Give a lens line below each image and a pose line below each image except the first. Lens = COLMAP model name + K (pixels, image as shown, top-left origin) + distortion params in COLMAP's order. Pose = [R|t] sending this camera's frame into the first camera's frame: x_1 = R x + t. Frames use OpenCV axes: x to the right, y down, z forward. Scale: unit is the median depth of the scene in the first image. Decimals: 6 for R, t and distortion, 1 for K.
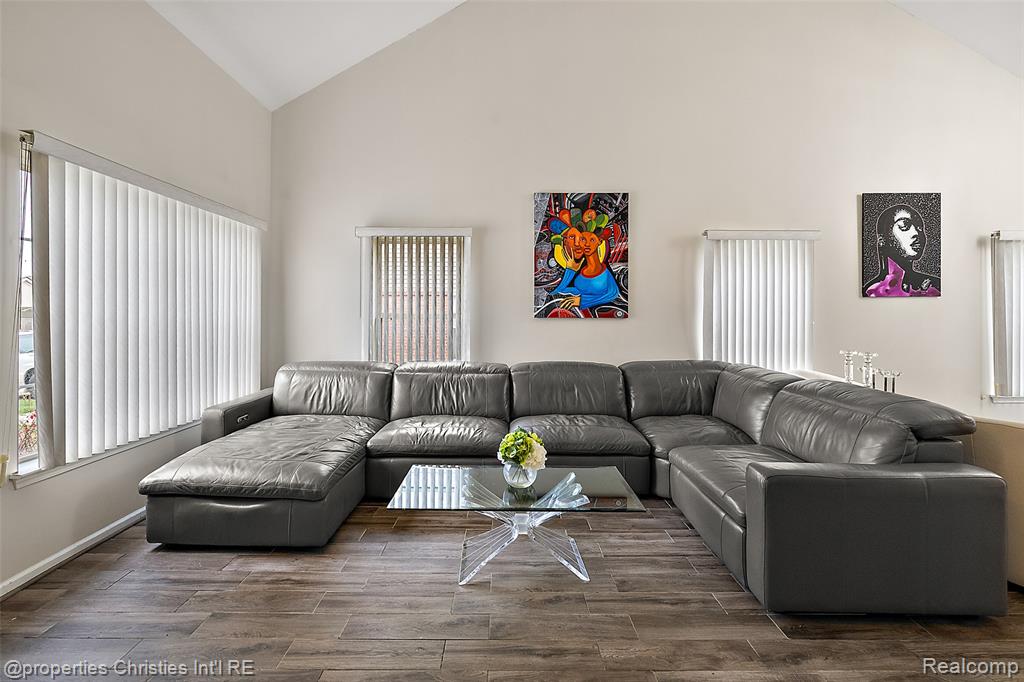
lens RADIAL K [[446.2, 0, 484.8], [0, 446.2, 316.6], [0, 0, 1]] dist [-0.001816, -0.000078]
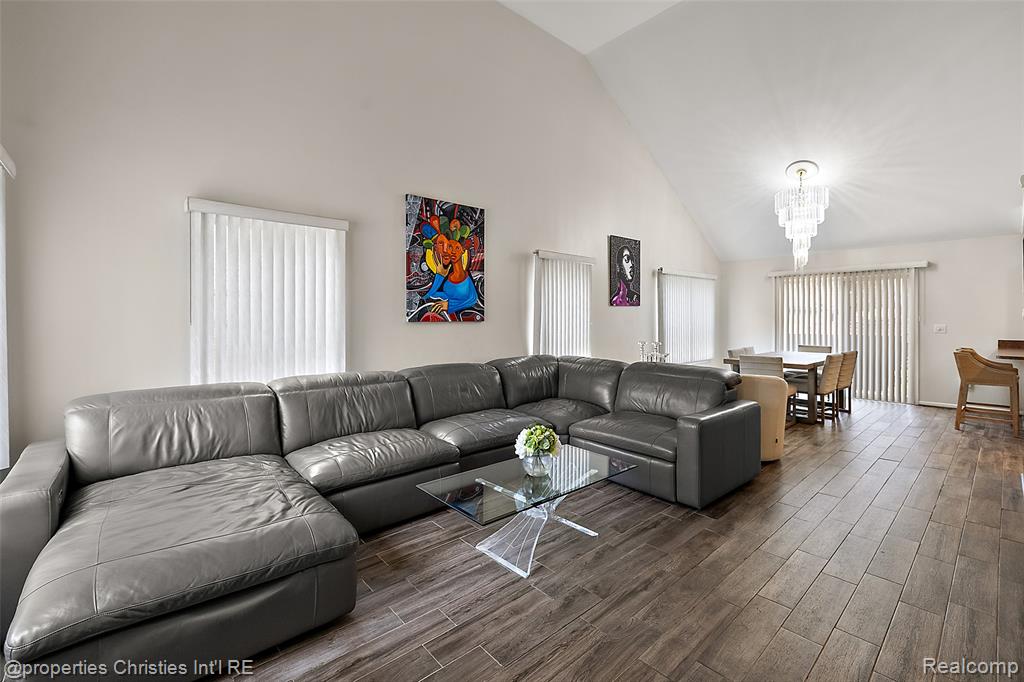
lens RADIAL K [[446.2, 0, 517.8], [0, 446.2, 323.6], [0, 0, 1]] dist [-0.001816, -0.000078]
pose [[0.740549, -0.011941, 0.671896, -0.369228], [0.004583, 0.999909, 0.012720, -0.005242], [-0.671987, -0.006341, 0.740536, 0.115198]]
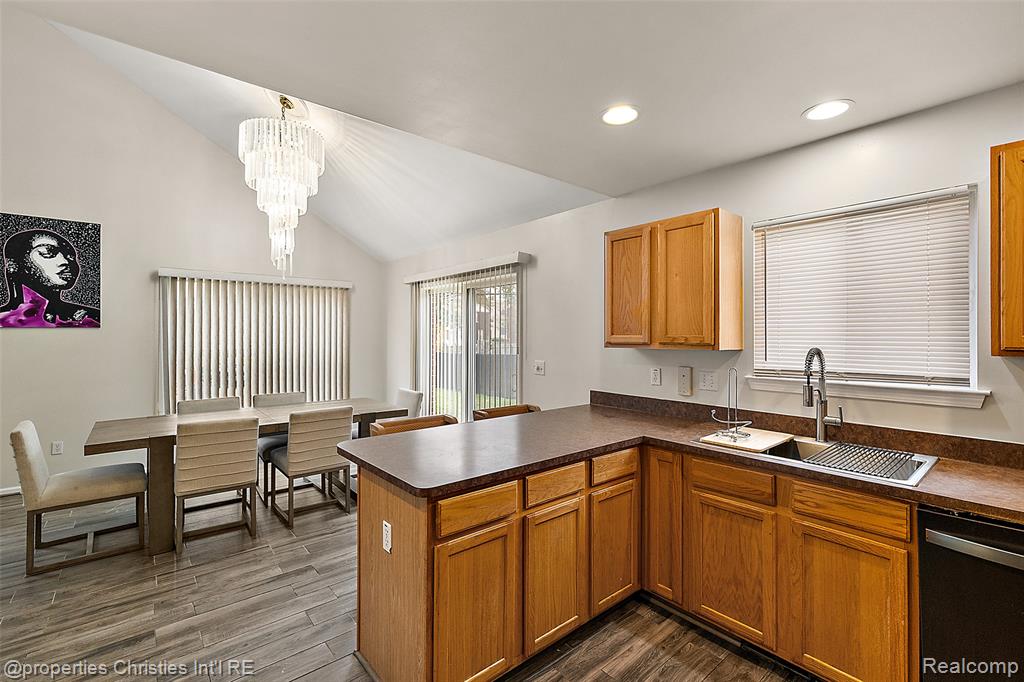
lens RADIAL K [[446.2, 0, 515.9], [0, 446.2, 333.3], [0, 0, 1]] dist [-0.001816, -0.000078]
pose [[0.751799, 0.002400, 0.659388, 1.066834], [0.004946, 0.999945, -0.009279, -0.018477], [-0.659374, 0.010238, 0.751746, -0.370850]]
